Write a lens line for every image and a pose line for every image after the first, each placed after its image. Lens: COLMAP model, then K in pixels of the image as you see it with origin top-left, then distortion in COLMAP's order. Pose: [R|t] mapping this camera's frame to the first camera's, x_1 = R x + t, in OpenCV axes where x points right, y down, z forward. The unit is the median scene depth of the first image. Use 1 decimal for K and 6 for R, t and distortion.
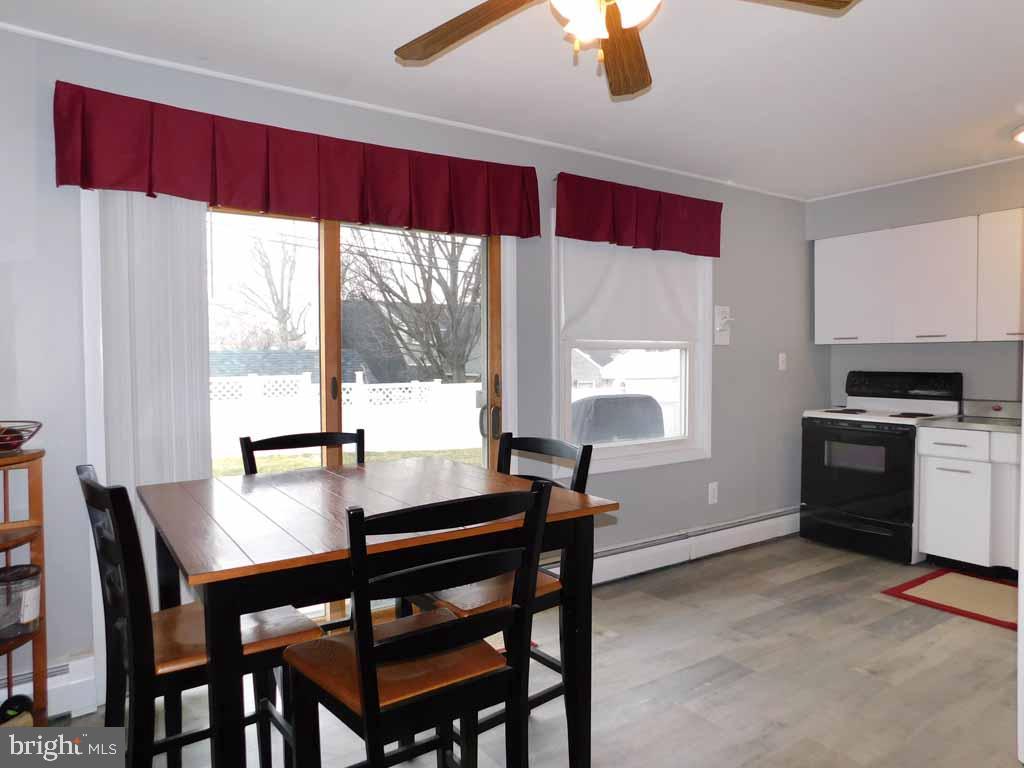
lens RADIAL K [[673.4, 0, 512.0], [0, 673.4, 384.0], [0, 0, 1]] dist [-0.075260, 0.059004]
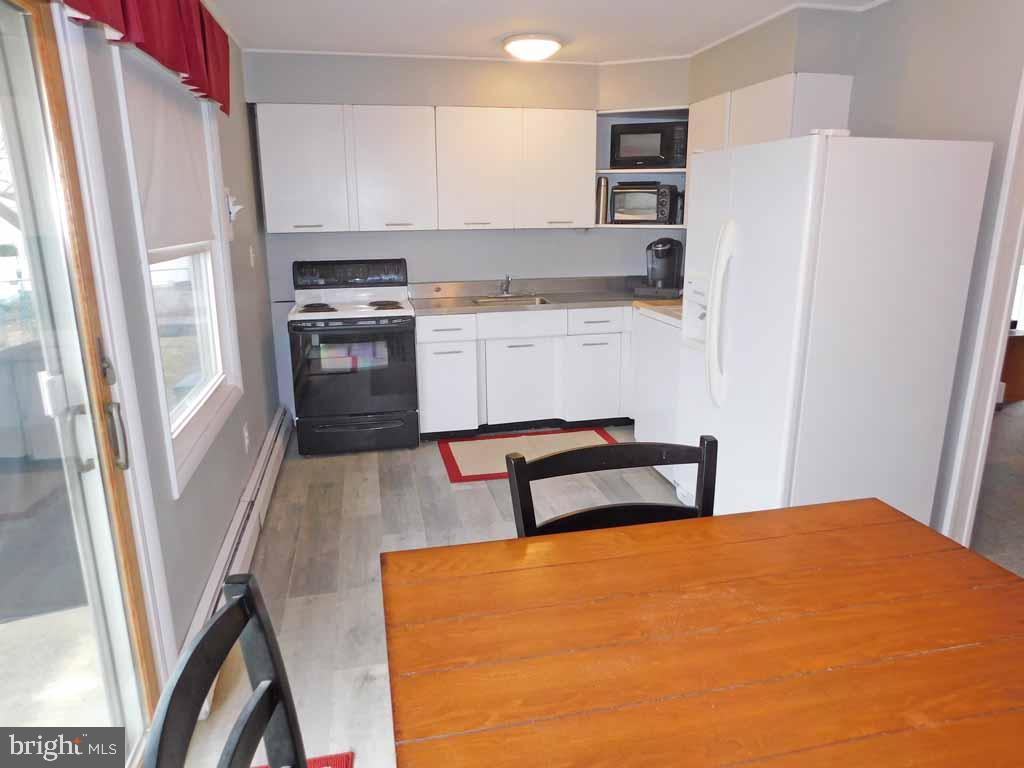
lens RADIAL K [[673.4, 0, 512.0], [0, 673.4, 384.0], [0, 0, 1]] dist [-0.075260, 0.059004]
pose [[0.367472, -0.228287, 0.901582, -0.378440], [0.040167, 0.972398, 0.229846, -0.086718], [-0.929167, -0.048249, 0.366499, 0.615103]]
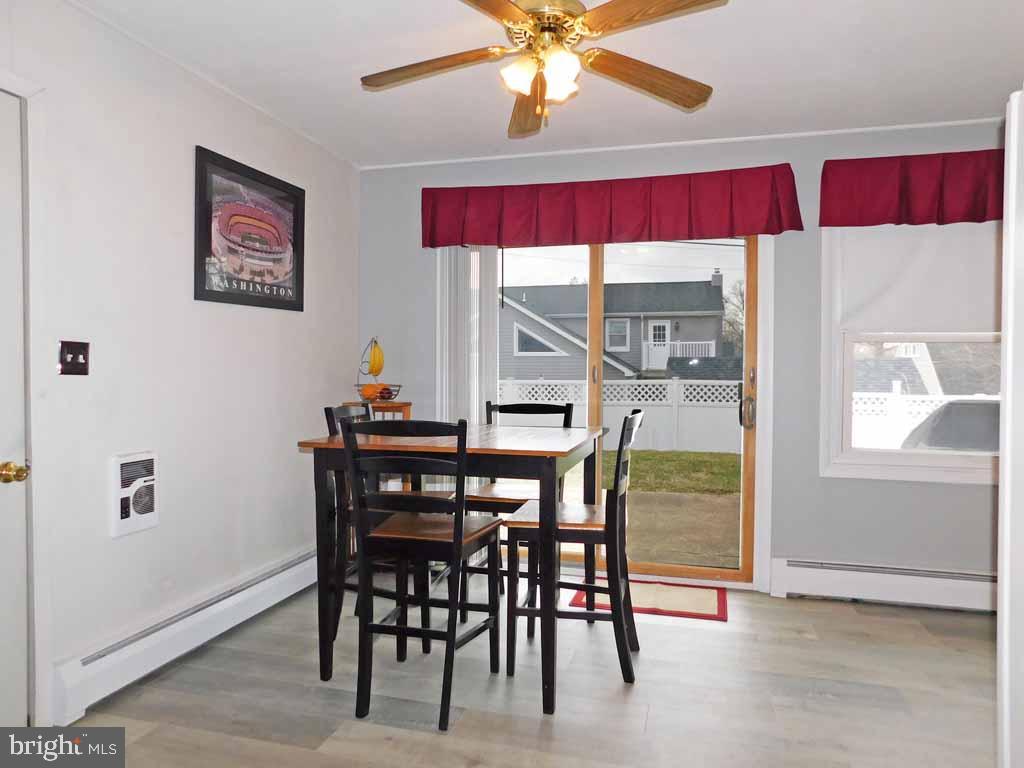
lens RADIAL K [[673.4, 0, 512.0], [0, 673.4, 384.0], [0, 0, 1]] dist [-0.075260, 0.059004]
pose [[0.654395, 0.024832, -0.755745, 0.573445], [-0.037556, 0.999294, 0.000314, 0.027468], [0.755219, 0.028177, 0.654866, 0.041231]]
